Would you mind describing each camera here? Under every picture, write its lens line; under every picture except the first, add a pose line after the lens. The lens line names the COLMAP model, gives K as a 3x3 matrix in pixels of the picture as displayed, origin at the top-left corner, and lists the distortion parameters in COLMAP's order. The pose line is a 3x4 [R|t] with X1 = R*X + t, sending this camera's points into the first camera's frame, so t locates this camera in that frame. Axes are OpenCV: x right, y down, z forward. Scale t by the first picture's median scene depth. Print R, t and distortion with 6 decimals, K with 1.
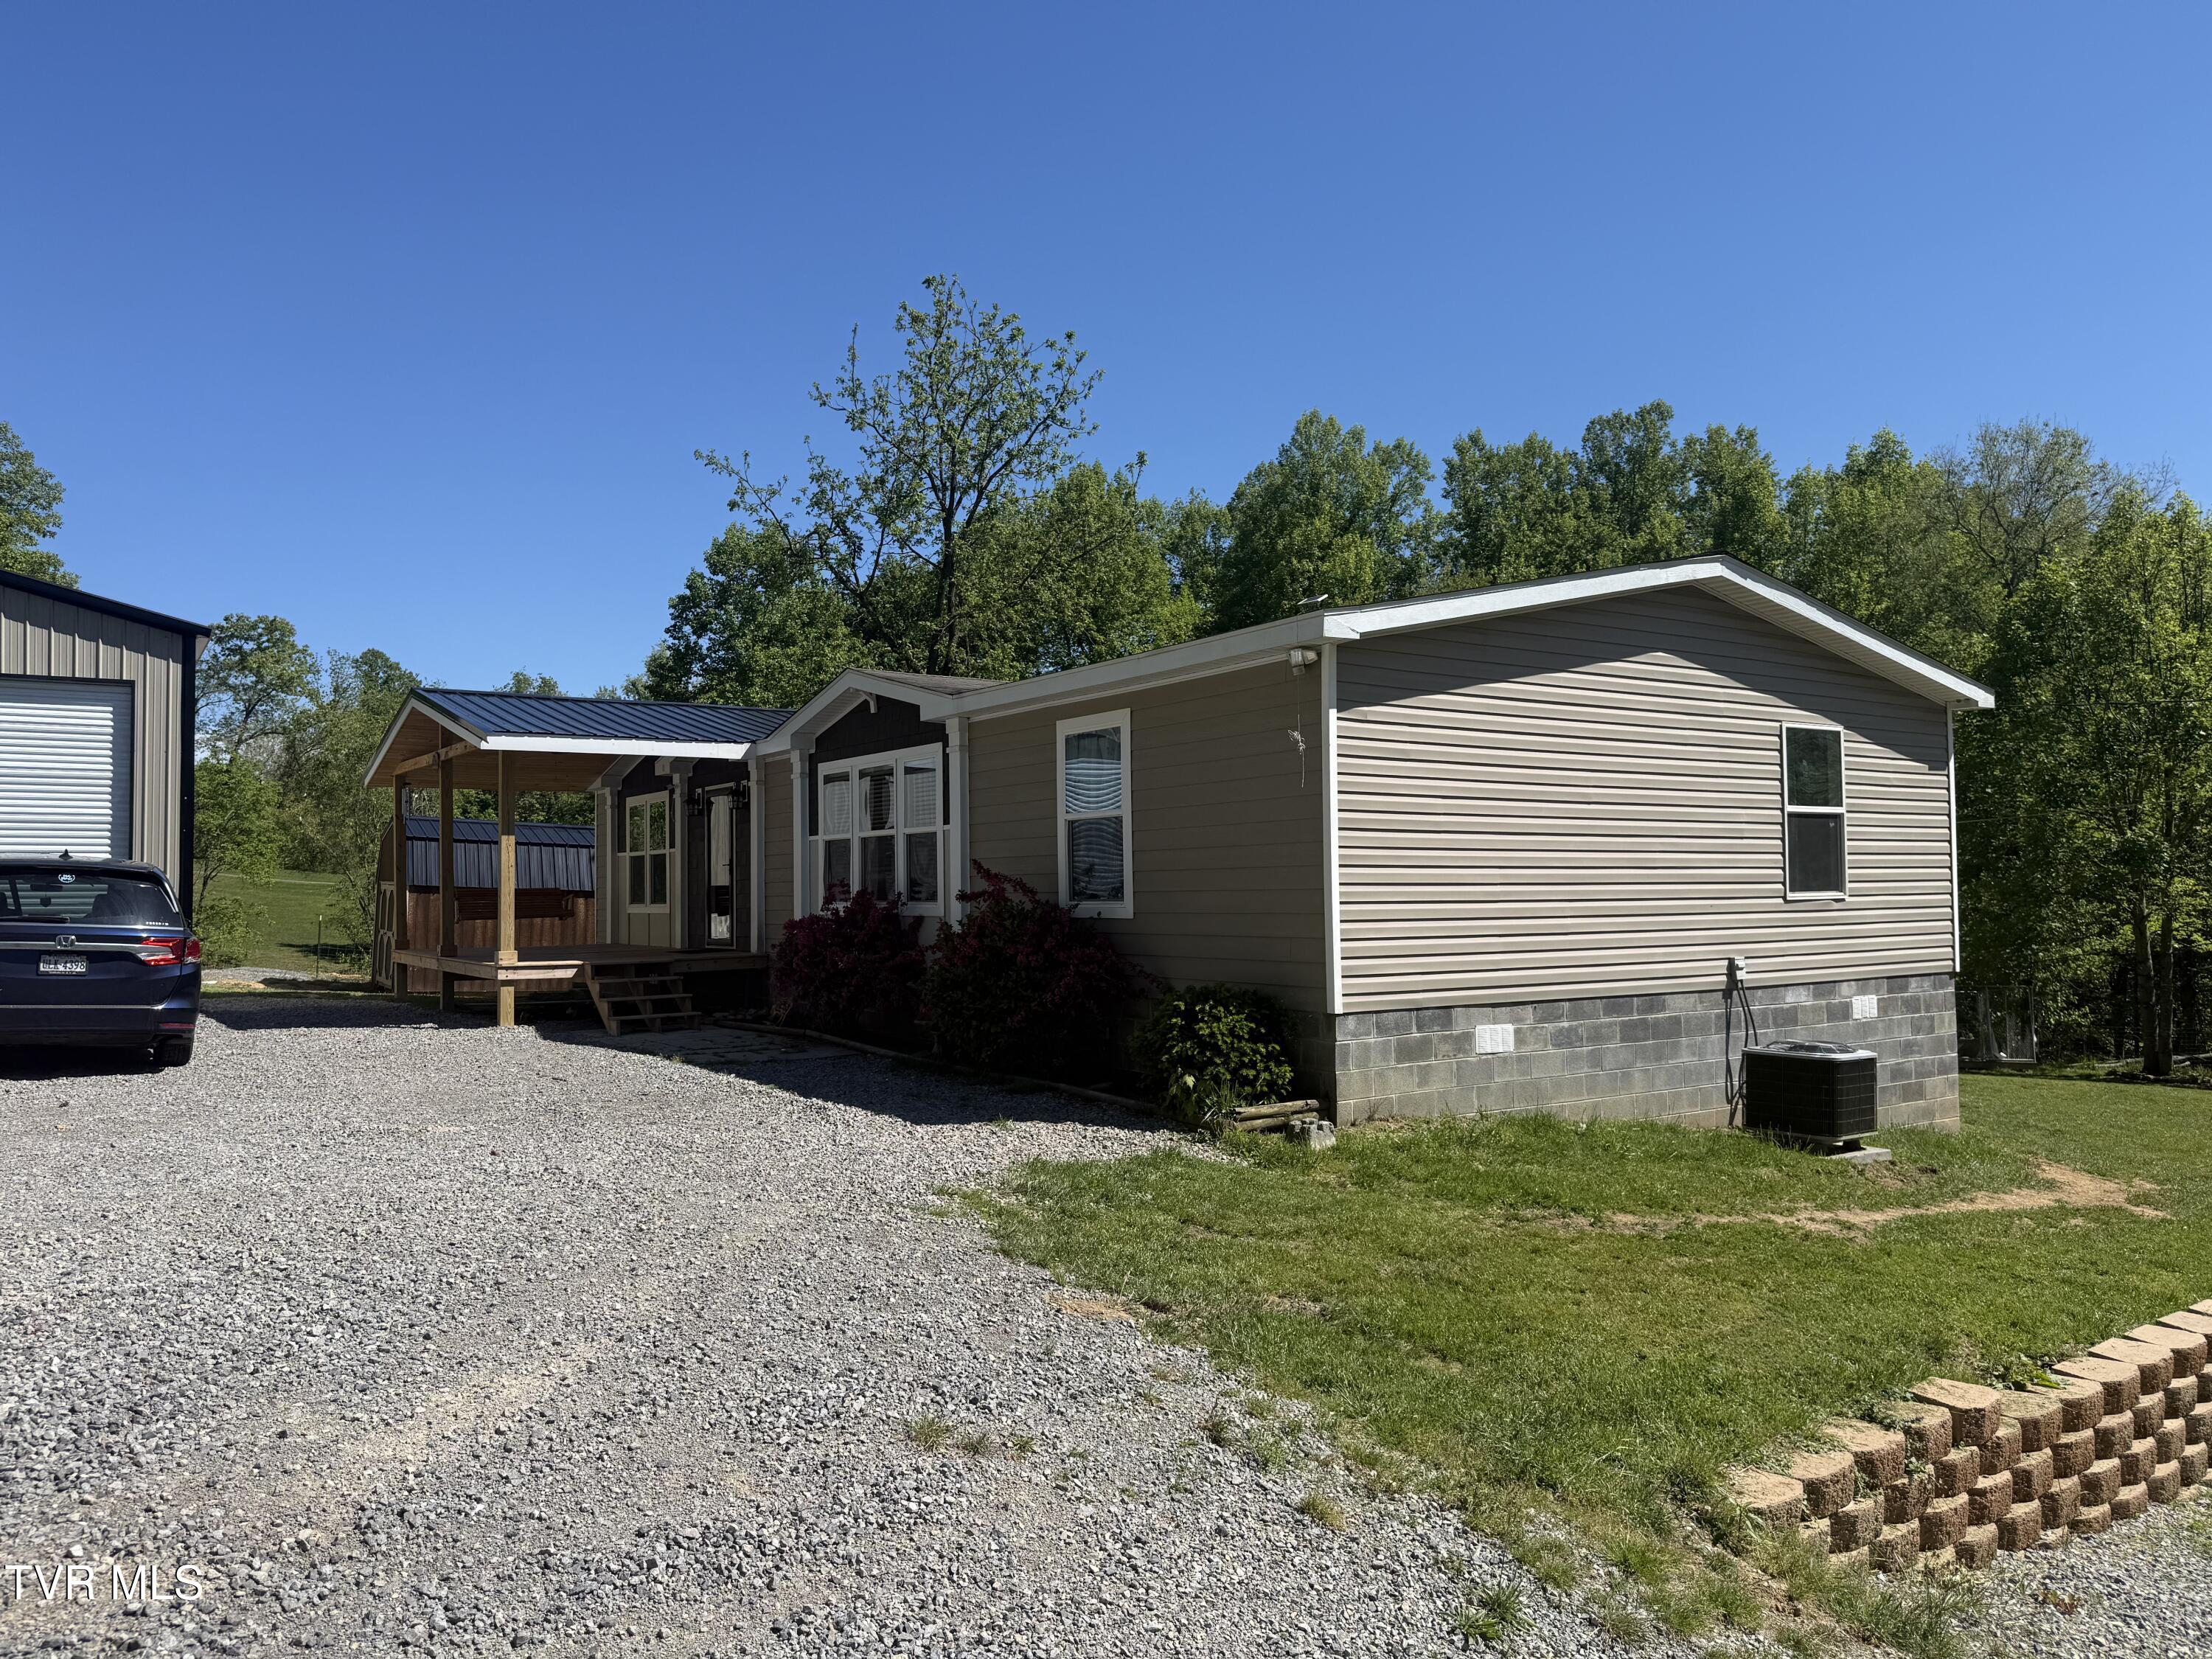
lens RADIAL K [[1548.5, 0, 1117.8], [0, 1548.5, 835.6], [0, 0, 1]] dist [0.091704, -0.111195]
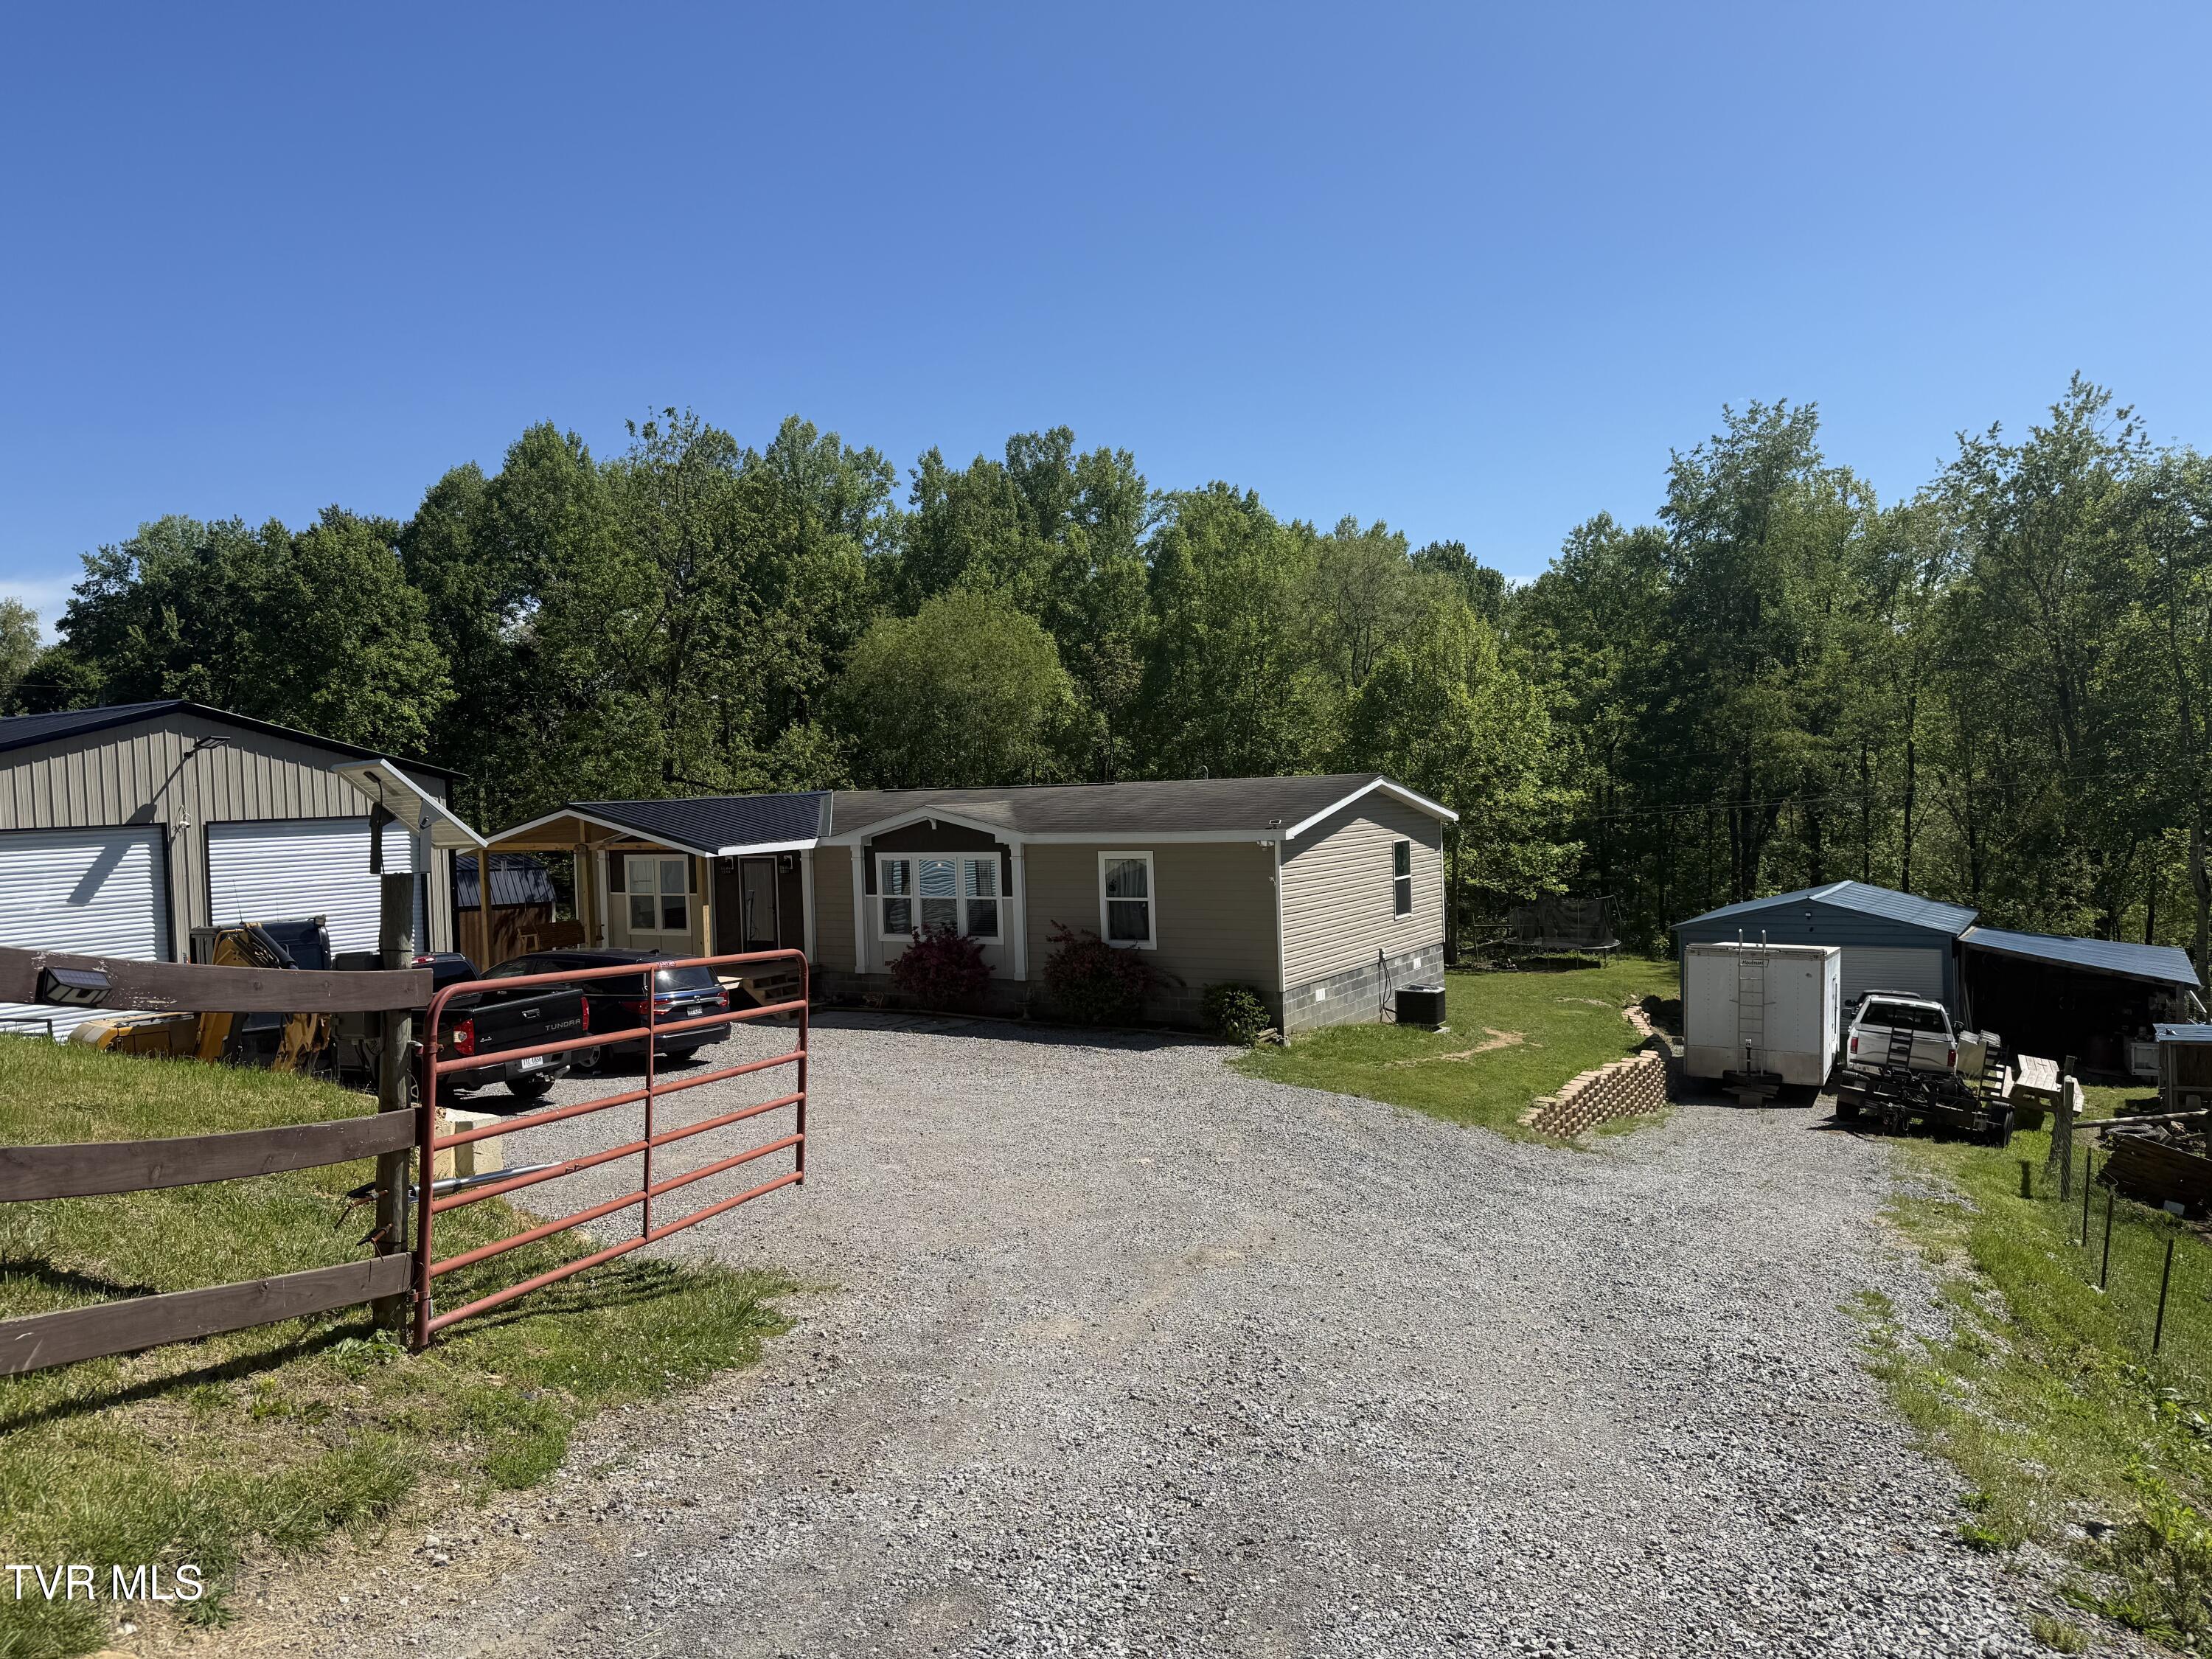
lens RADIAL K [[1548.5, 0, 1107.0], [0, 1548.5, 830.9], [0, 0, 1]] dist [0.091704, -0.111195]
pose [[0.911071, -0.029913, 0.411163, -0.865823], [0.006525, 0.998285, 0.058169, -0.219702], [-0.412198, -0.050313, 0.909704, -0.848819]]
